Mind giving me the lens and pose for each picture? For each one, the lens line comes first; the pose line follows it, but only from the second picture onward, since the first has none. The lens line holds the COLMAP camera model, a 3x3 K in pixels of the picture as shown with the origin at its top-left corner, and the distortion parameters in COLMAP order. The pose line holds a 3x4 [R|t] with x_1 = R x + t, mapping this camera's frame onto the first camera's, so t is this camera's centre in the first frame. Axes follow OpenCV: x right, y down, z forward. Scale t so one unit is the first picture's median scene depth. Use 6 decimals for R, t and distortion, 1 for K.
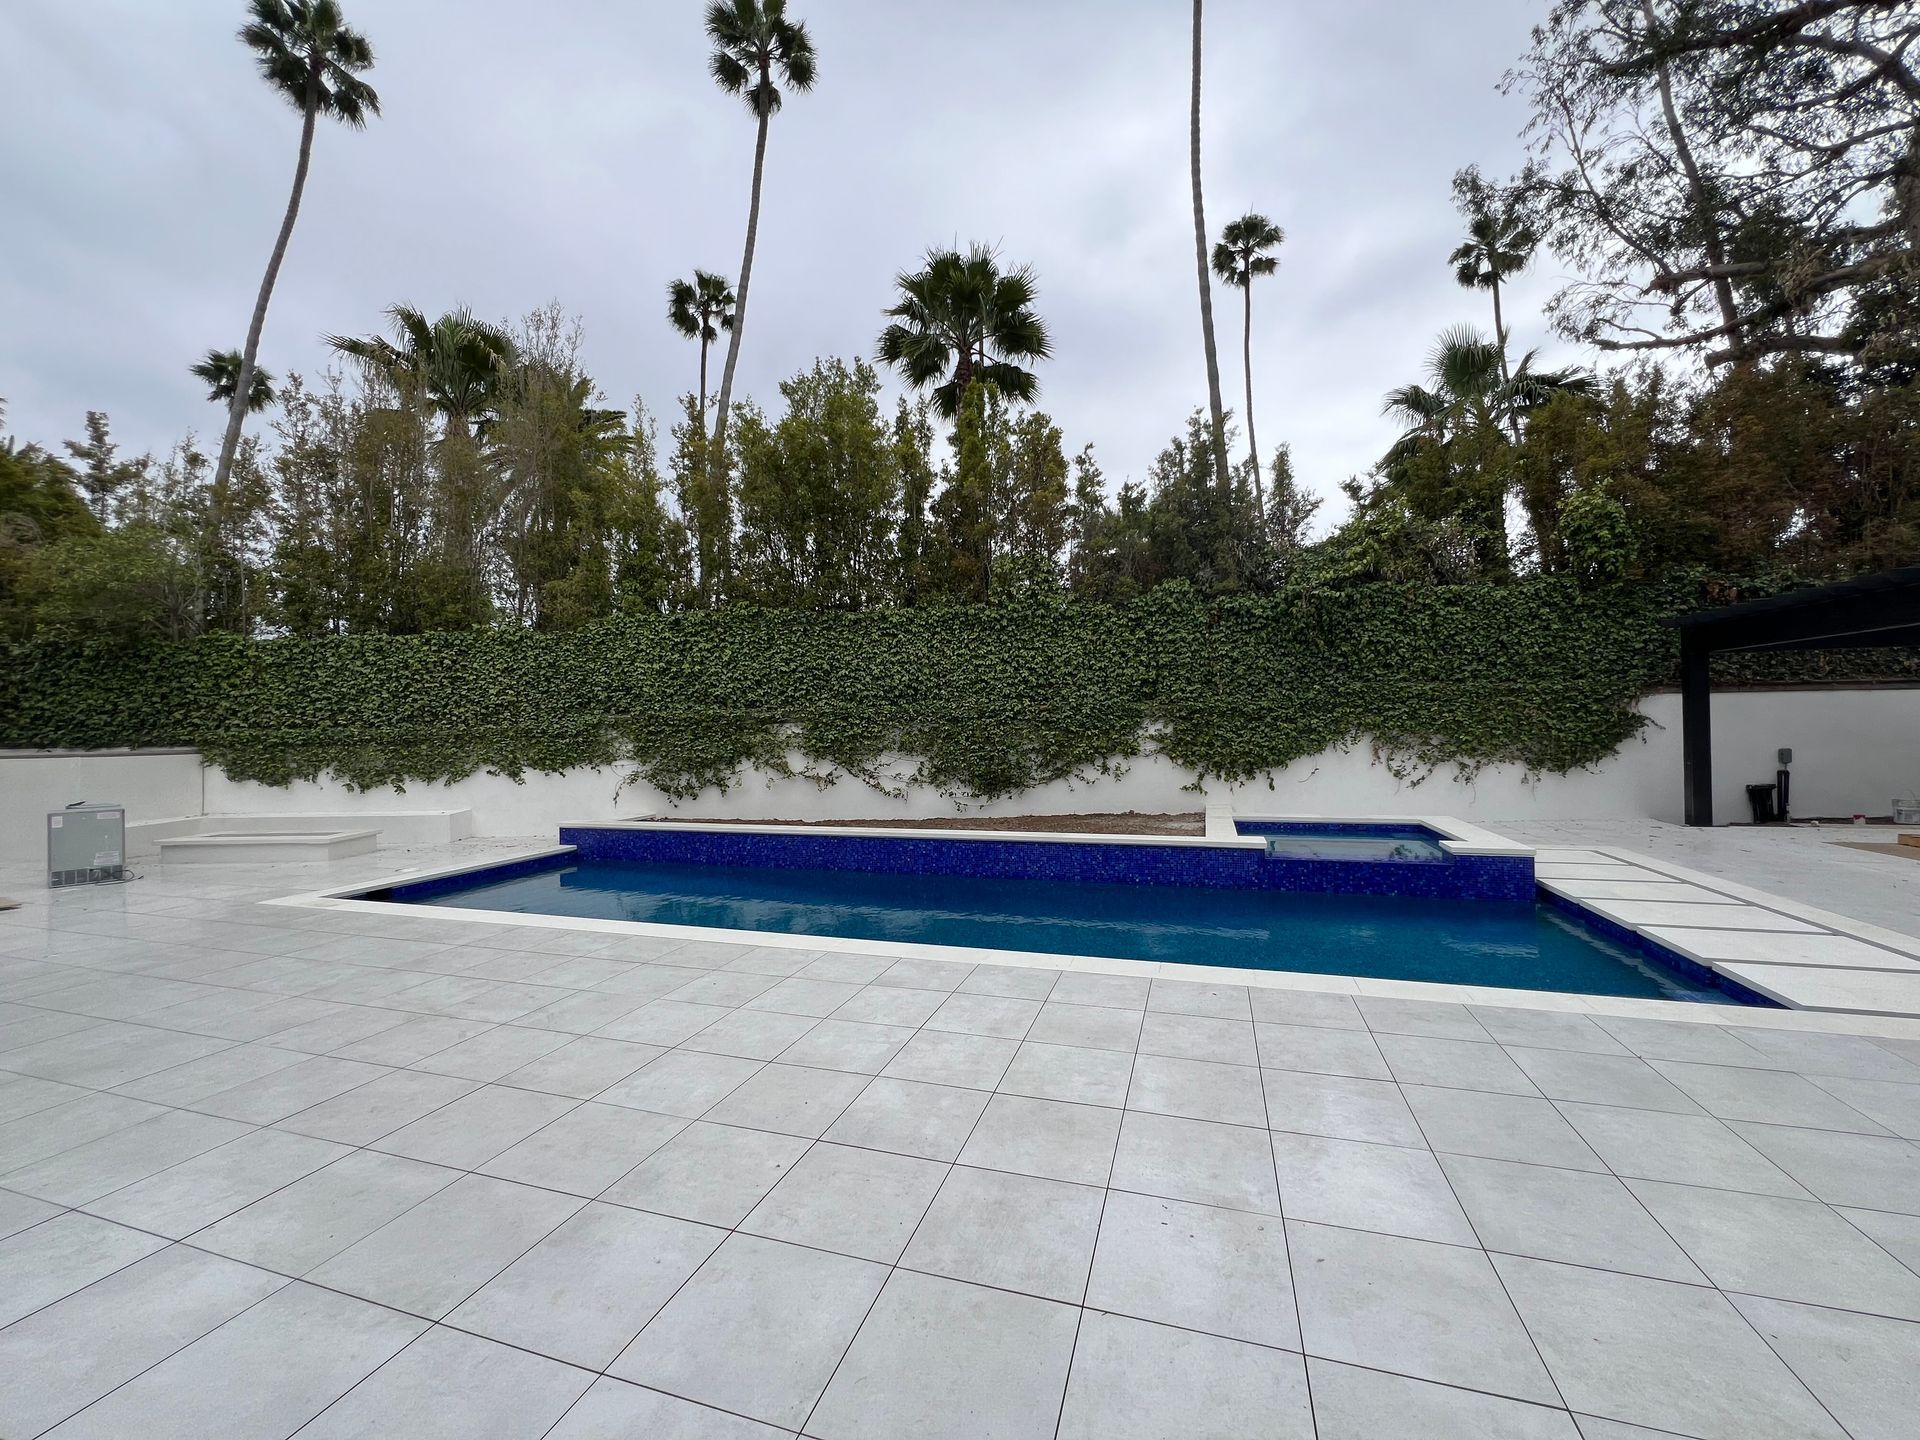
lens RADIAL K [[767.4, 0, 963.1], [0, 767.4, 720.4], [0, 0, 1]] dist [0.002225, -0.000114]
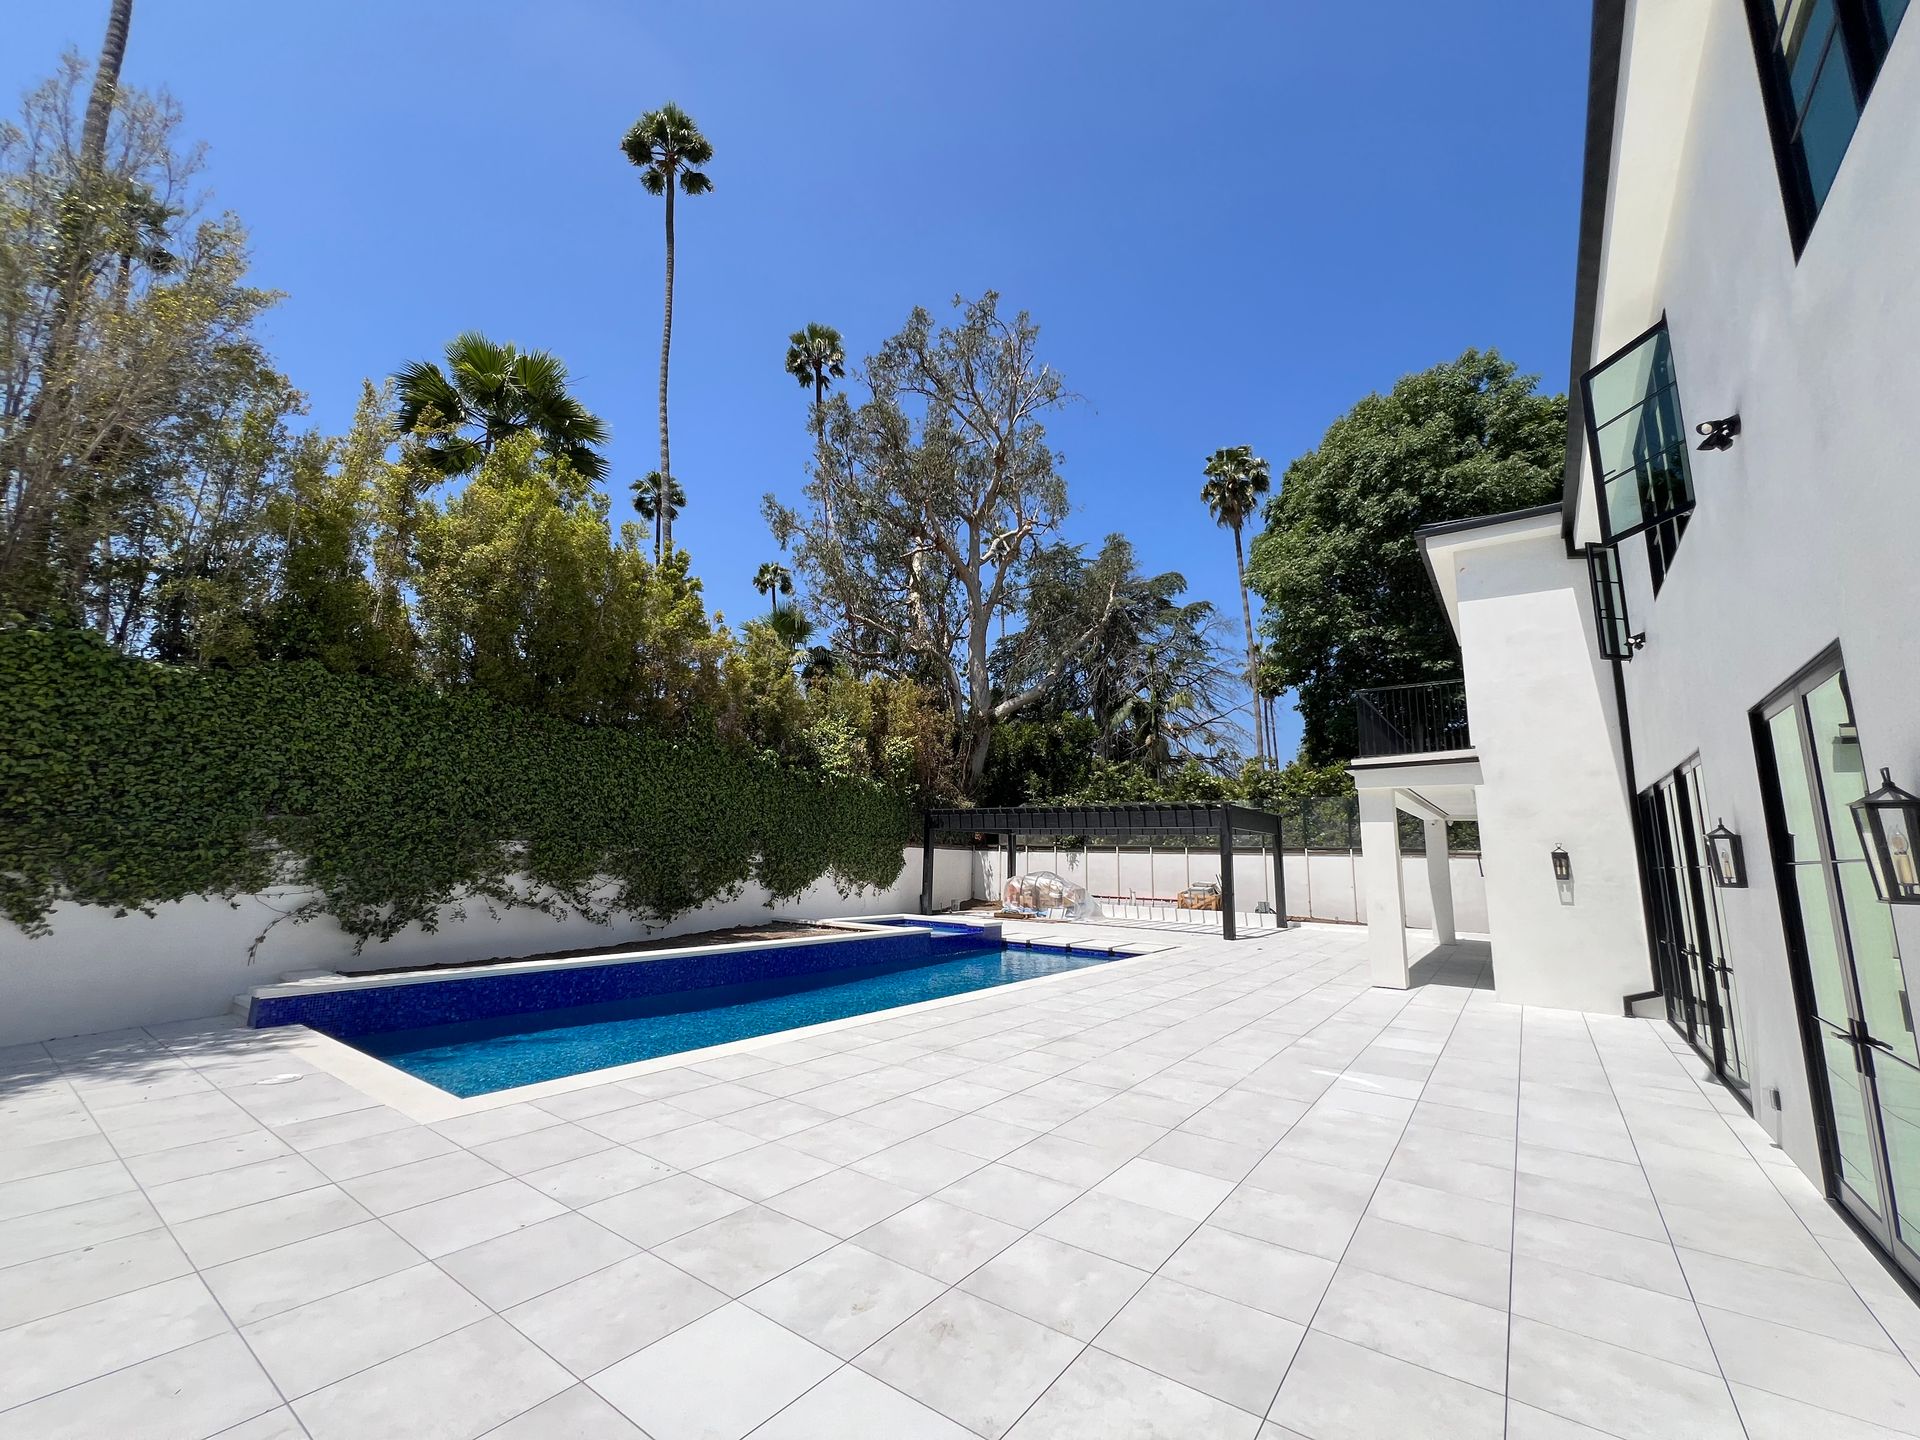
lens RADIAL K [[767.4, 0, 963.1], [0, 767.4, 720.4], [0, 0, 1]] dist [0.002225, -0.000114]
pose [[0.308339, 0.193648, 0.931358, -0.906957], [-0.046755, 0.980963, -0.188483, 0.010717], [-0.950127, 0.014571, 0.311523, 0.248935]]
